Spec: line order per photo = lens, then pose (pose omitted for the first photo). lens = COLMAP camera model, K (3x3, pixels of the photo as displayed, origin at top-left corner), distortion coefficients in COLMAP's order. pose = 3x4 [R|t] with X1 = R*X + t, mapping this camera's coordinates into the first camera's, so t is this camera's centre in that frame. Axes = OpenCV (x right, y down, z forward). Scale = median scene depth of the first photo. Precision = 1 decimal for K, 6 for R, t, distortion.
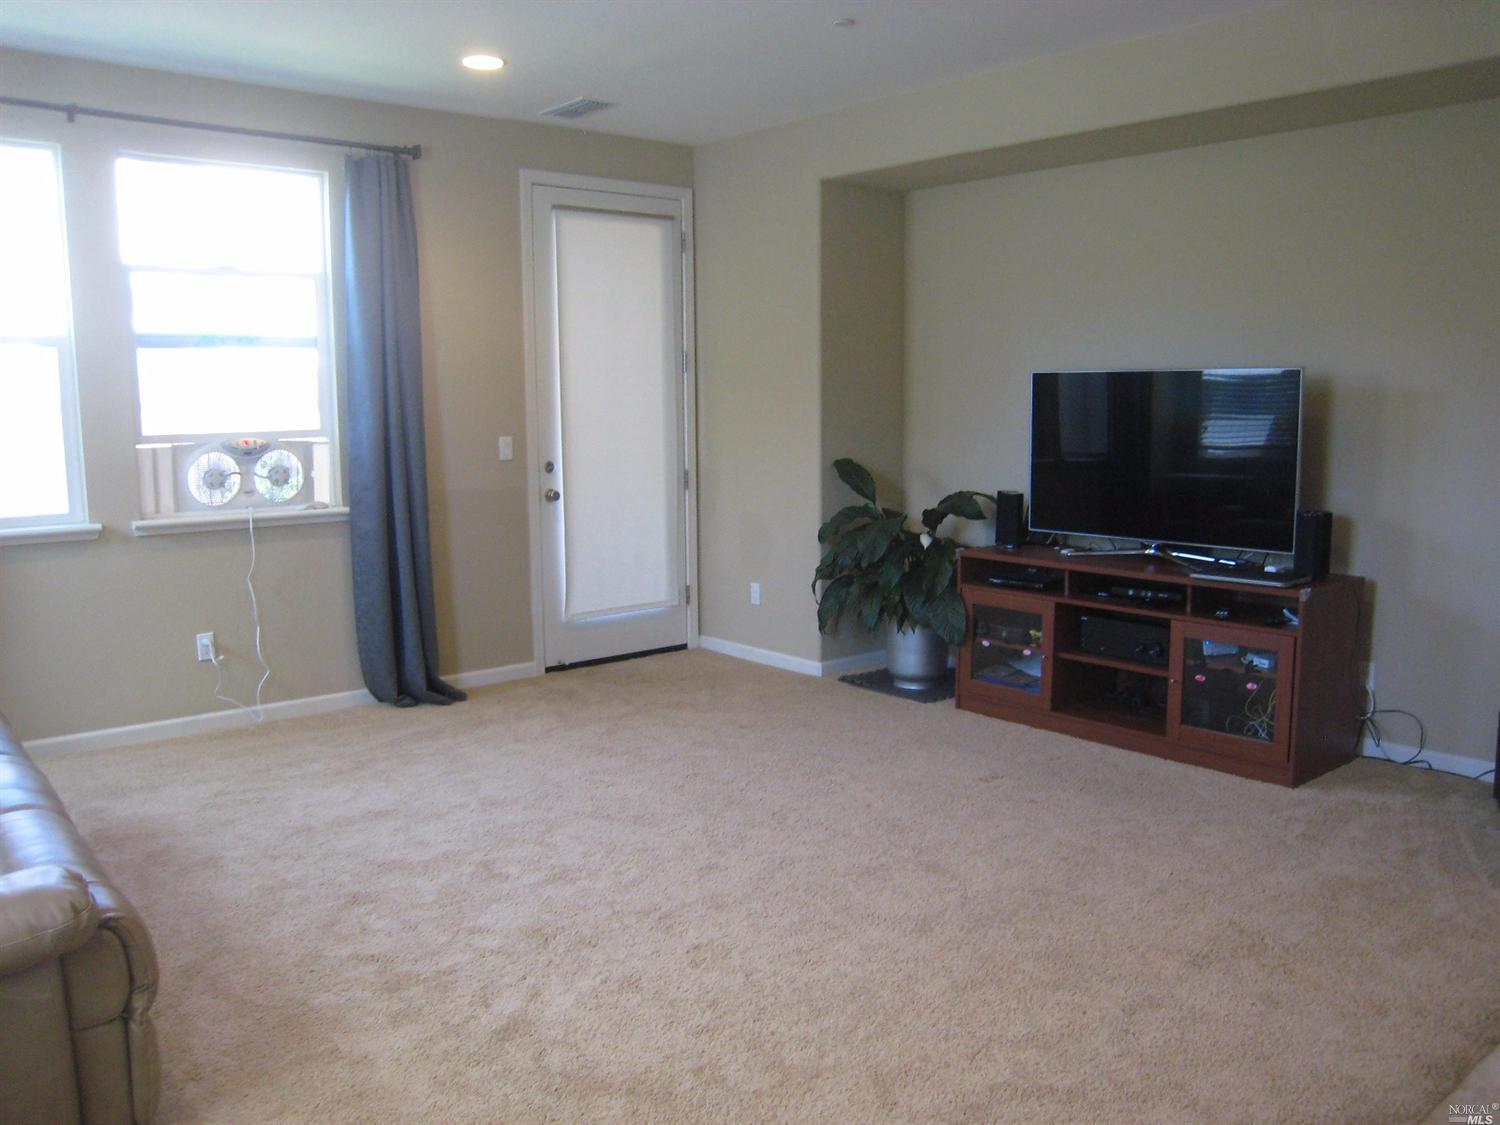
lens RADIAL K [[1249.5, 0, 755.3], [0, 1249.5, 568.6], [0, 0, 1]] dist [-0.152936, 0.136005]
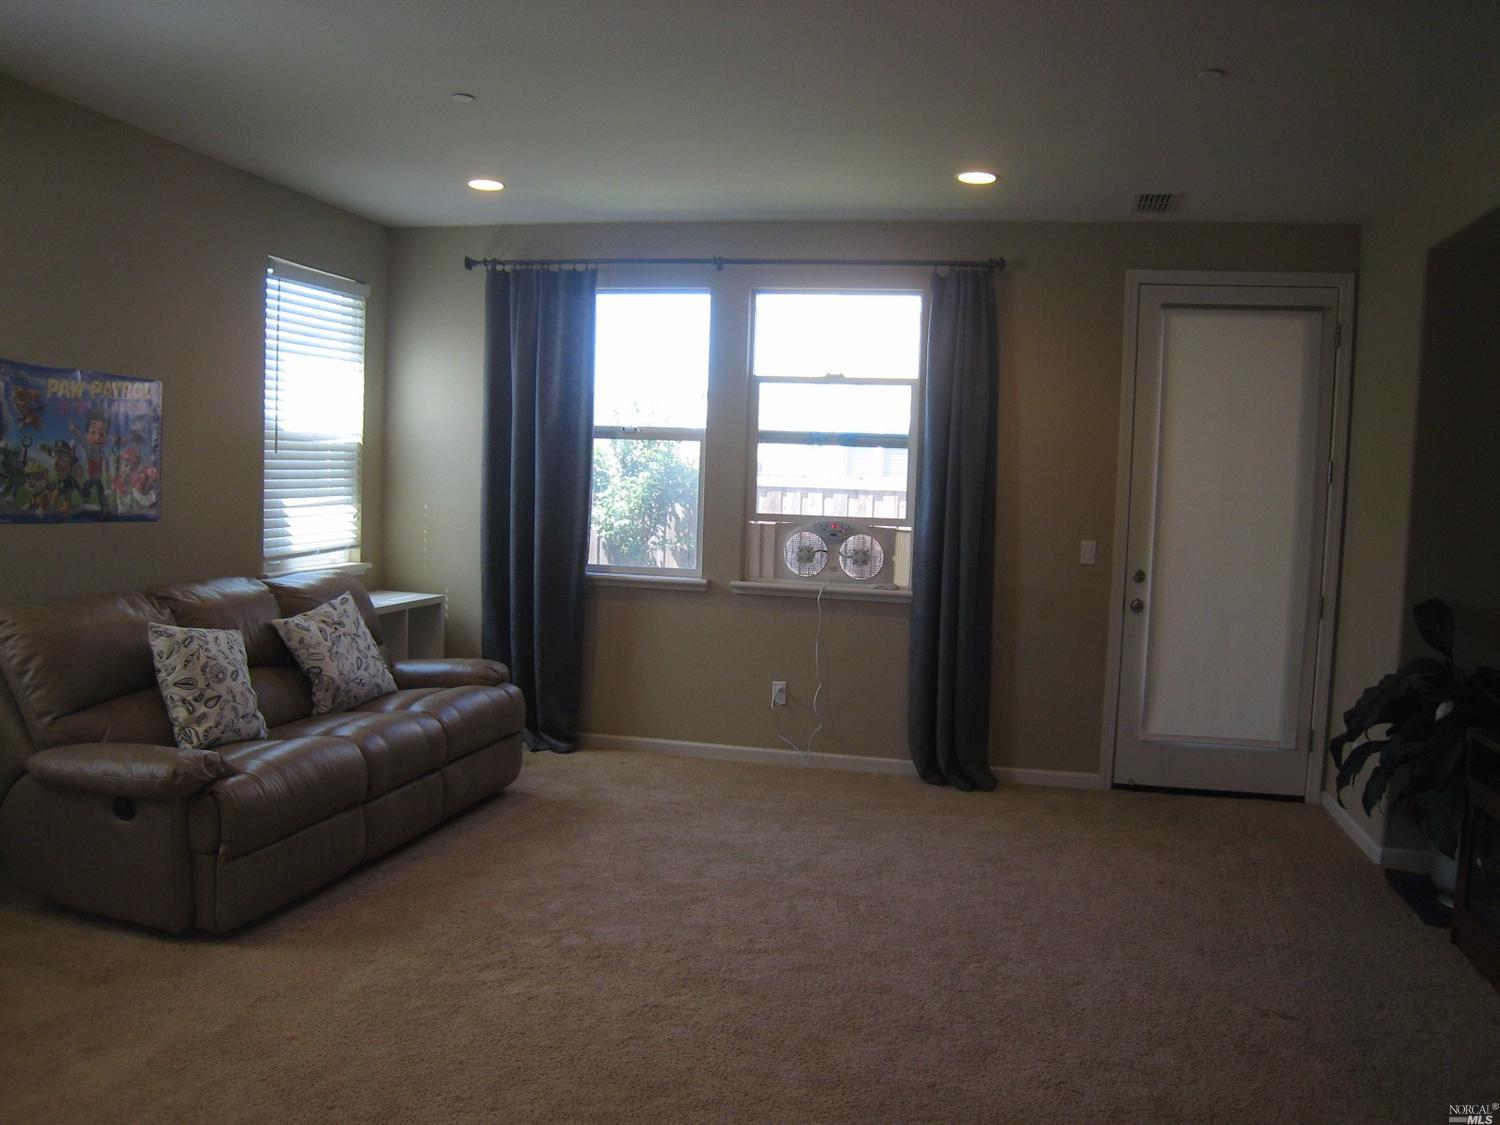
lens RADIAL K [[1249.5, 0, 755.3], [0, 1249.5, 568.6], [0, 0, 1]] dist [-0.152936, 0.136005]
pose [[0.596575, 0.082816, -0.798273, 0.491087], [-0.149735, 0.988682, -0.009332, -0.040627], [0.788465, 0.125097, 0.602224, 0.231082]]
